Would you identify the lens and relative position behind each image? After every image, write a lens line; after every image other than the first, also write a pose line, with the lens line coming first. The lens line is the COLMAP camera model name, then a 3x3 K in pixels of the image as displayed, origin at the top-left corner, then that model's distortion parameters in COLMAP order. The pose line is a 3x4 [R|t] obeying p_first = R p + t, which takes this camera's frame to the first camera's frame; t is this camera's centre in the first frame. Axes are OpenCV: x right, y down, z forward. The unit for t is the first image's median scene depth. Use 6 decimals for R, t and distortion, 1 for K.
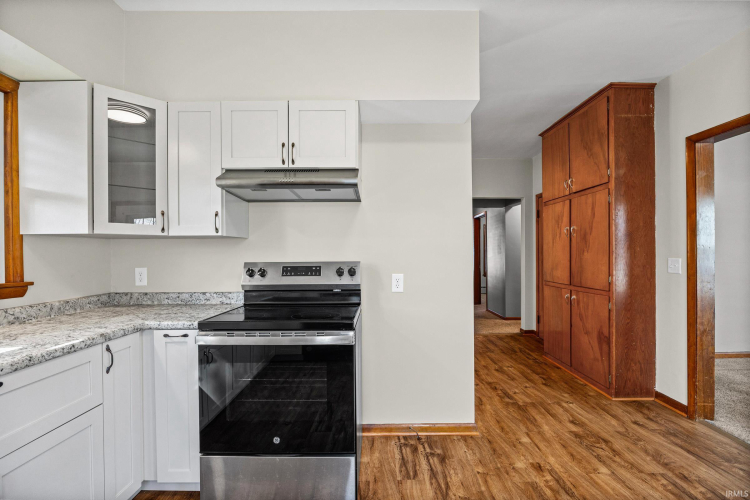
lens RADIAL K [[347.4, 0, 373.2], [0, 347.4, 254.1], [0, 0, 1]] dist [-0.009769, 0.000118]
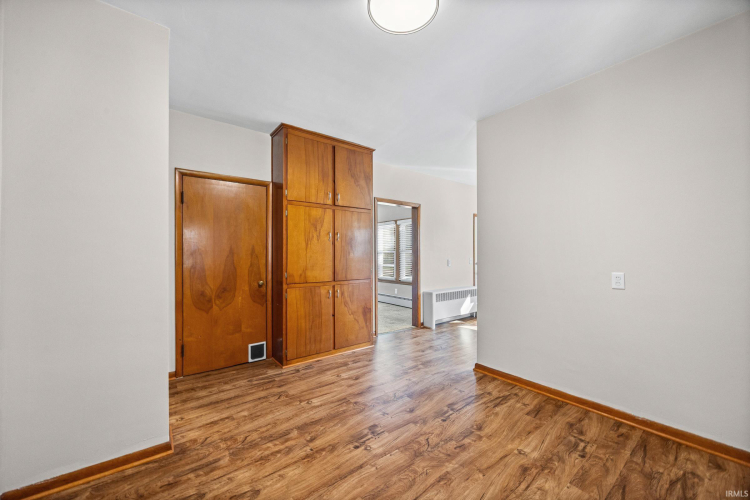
lens RADIAL K [[293.6, 0, 370.6], [0, 293.6, 253.0], [0, 0, 1]] dist [-0.000441, -0.000030]
pose [[-0.620609, 0.006777, 0.784091, -0.376464], [0.002332, 0.999974, -0.006797, -0.001473], [-0.784117, -0.002390, -0.620609, 1.881456]]
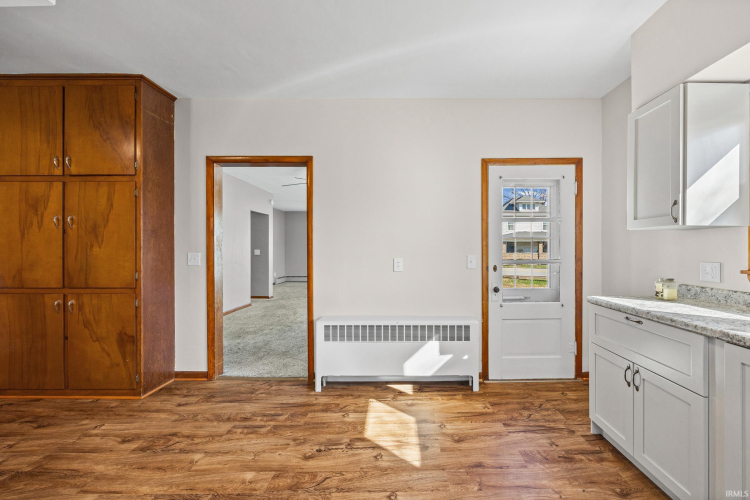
lens RADIAL K [[303.5, 0, 404.5], [0, 303.5, 249.1], [0, 0, 1]] dist [-0.001618, -0.000158]
pose [[-0.006764, 0.003067, 0.999972, -0.173665], [0.002180, 0.999993, -0.003052, 0.002843], [-0.999975, 0.002159, -0.006770, 0.261725]]
